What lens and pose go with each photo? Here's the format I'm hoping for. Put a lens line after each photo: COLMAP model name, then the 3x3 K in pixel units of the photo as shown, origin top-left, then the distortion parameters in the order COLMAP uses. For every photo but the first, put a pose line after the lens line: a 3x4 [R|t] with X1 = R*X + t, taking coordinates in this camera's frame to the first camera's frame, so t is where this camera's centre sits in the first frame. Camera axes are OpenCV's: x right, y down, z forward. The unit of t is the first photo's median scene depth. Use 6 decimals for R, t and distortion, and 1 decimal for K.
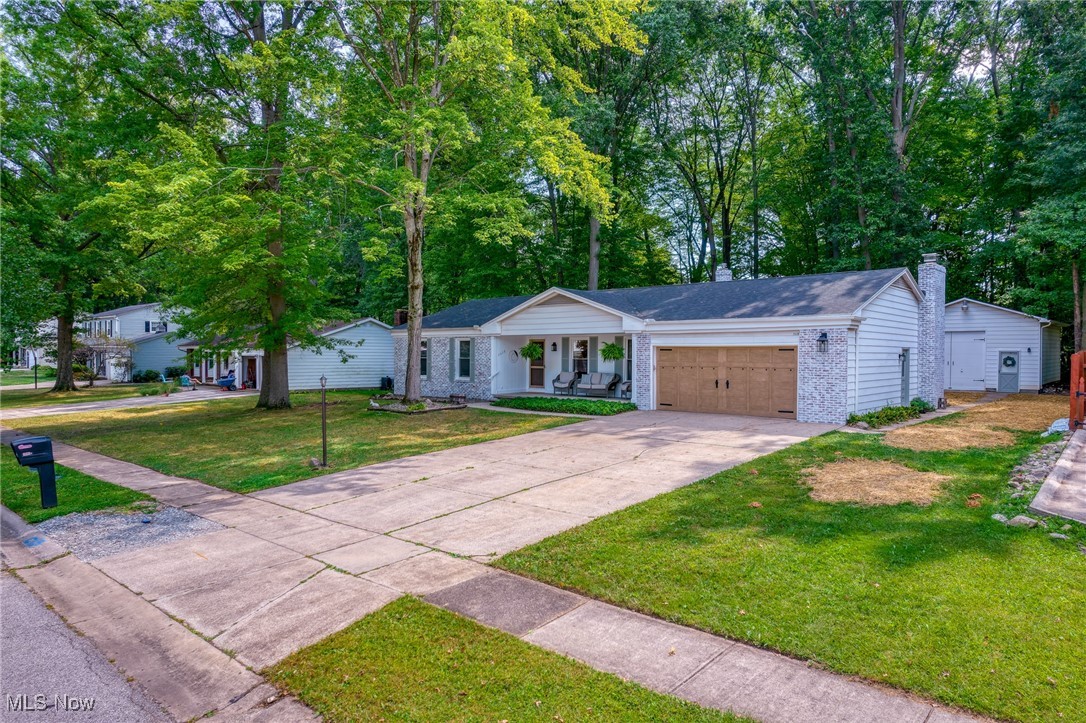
lens RADIAL K [[684.0, 0, 552.9], [0, 684.0, 366.5], [0, 0, 1]] dist [0.001329, 0.000438]
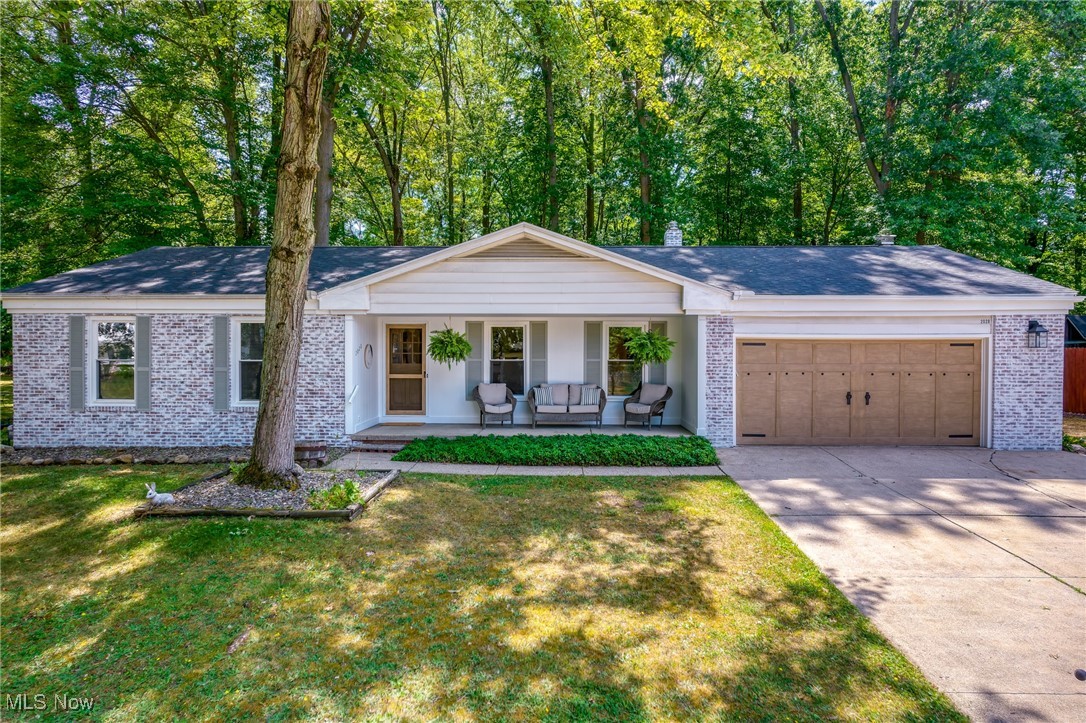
lens RADIAL K [[684.0, 0, 552.9], [0, 684.0, 366.5], [0, 0, 1]] dist [0.001329, 0.000438]
pose [[0.759796, -0.014853, 0.649992, -0.298658], [0.012627, 0.999888, 0.008088, -0.009880], [-0.650039, 0.002062, 0.759898, 0.545058]]
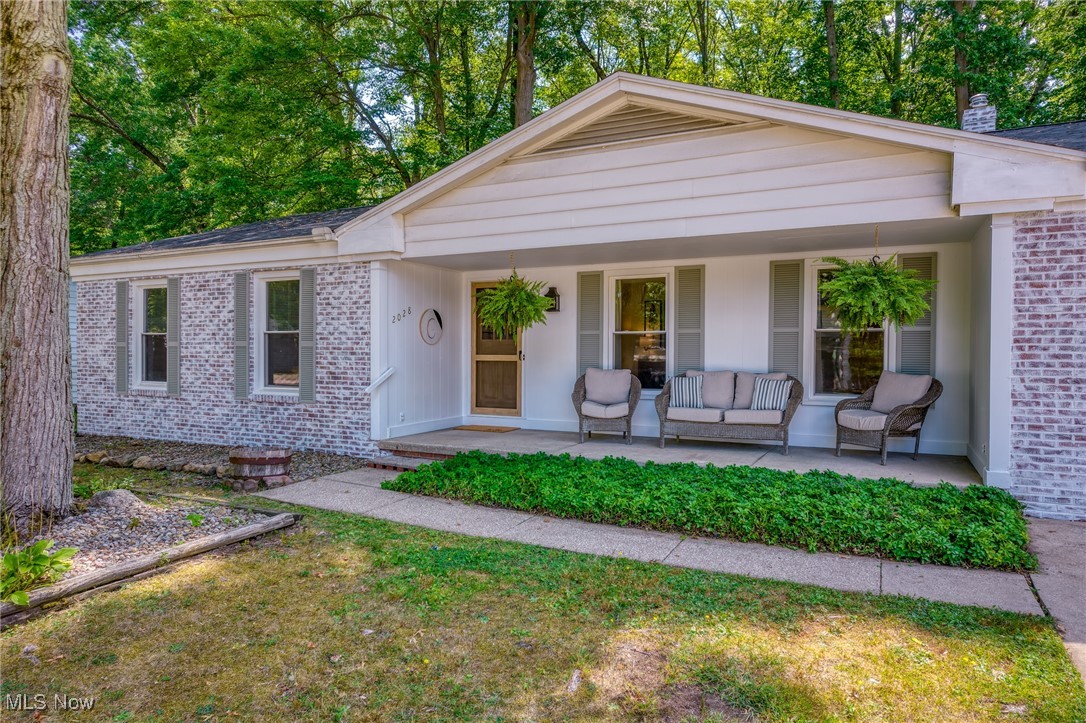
lens RADIAL K [[684.0, 0, 552.9], [0, 684.0, 366.5], [0, 0, 1]] dist [0.001329, 0.000438]
pose [[0.965725, -0.004513, 0.259526, -0.092786], [0.004539, 0.999990, 0.000499, 0.005993], [-0.259526, 0.000696, 0.965736, 0.675341]]
